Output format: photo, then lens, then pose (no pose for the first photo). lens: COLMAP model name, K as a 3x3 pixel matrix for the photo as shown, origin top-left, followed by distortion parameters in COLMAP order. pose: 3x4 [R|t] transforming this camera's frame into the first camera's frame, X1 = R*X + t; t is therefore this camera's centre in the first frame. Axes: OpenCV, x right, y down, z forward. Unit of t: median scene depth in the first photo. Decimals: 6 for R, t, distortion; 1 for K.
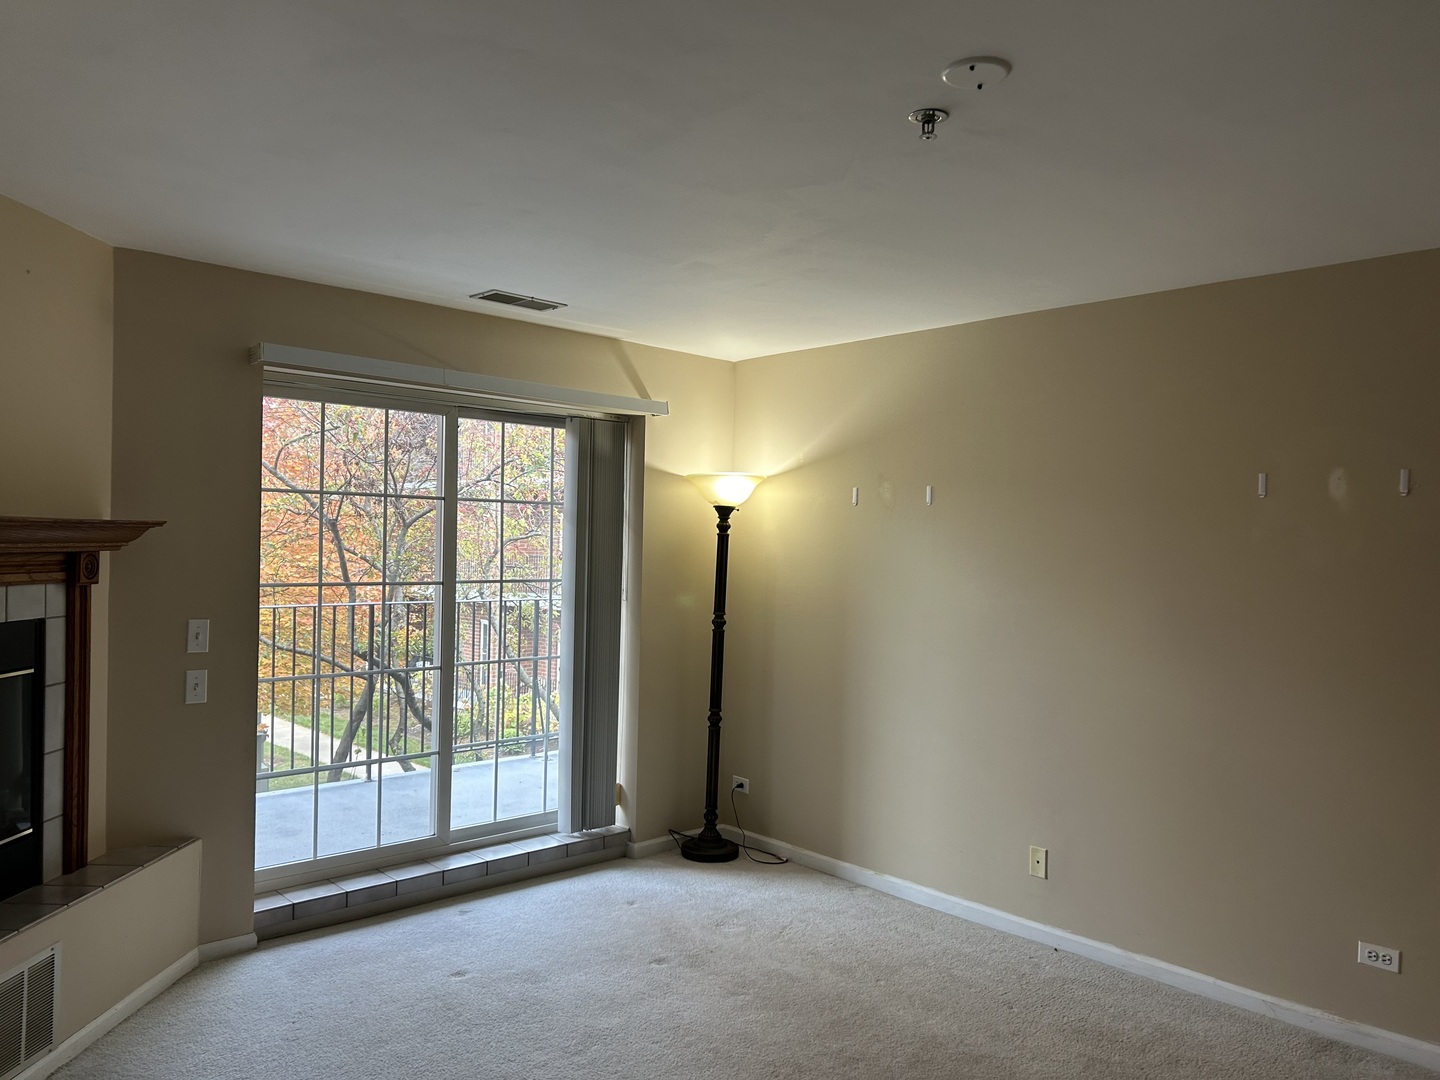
lens RADIAL K [[1087.0, 0, 710.1], [0, 1087.0, 550.3], [0, 0, 1]] dist [0.075619, -0.067606]
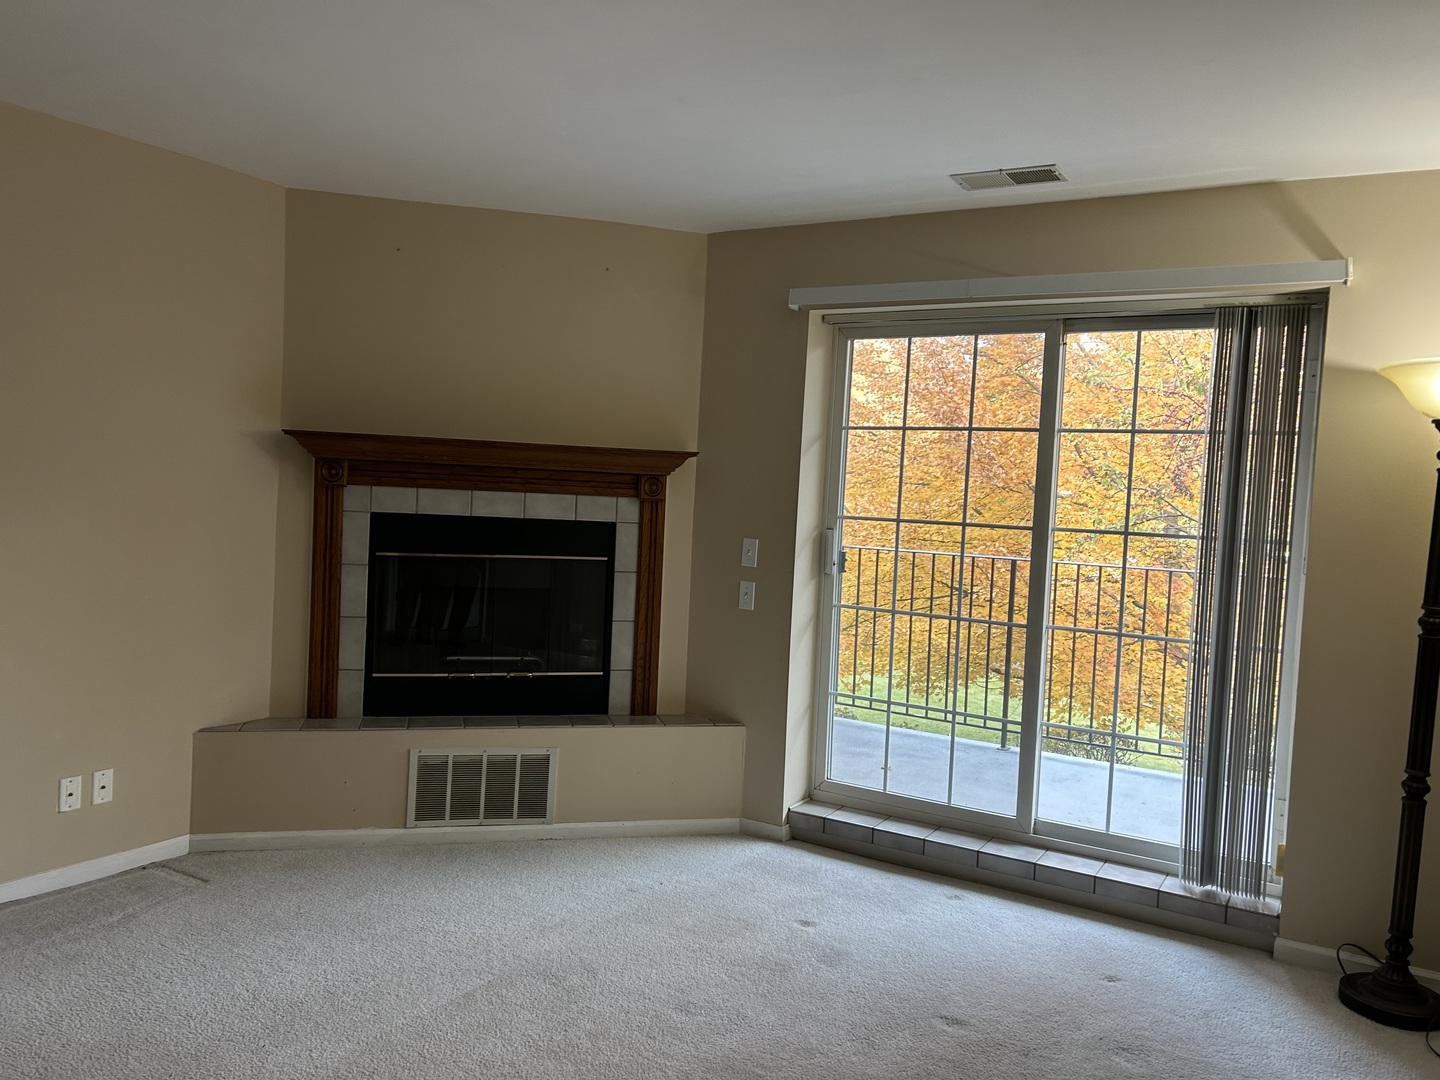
lens RADIAL K [[1088.9, 0, 720.0], [0, 1088.9, 540.0], [0, 0, 1]] dist [0.080918, -0.100775]
pose [[0.293988, 0.037838, -0.955060, 0.530740], [-0.052607, 0.998342, 0.023359, 0.033260], [0.954360, 0.043376, 0.295492, 0.532845]]
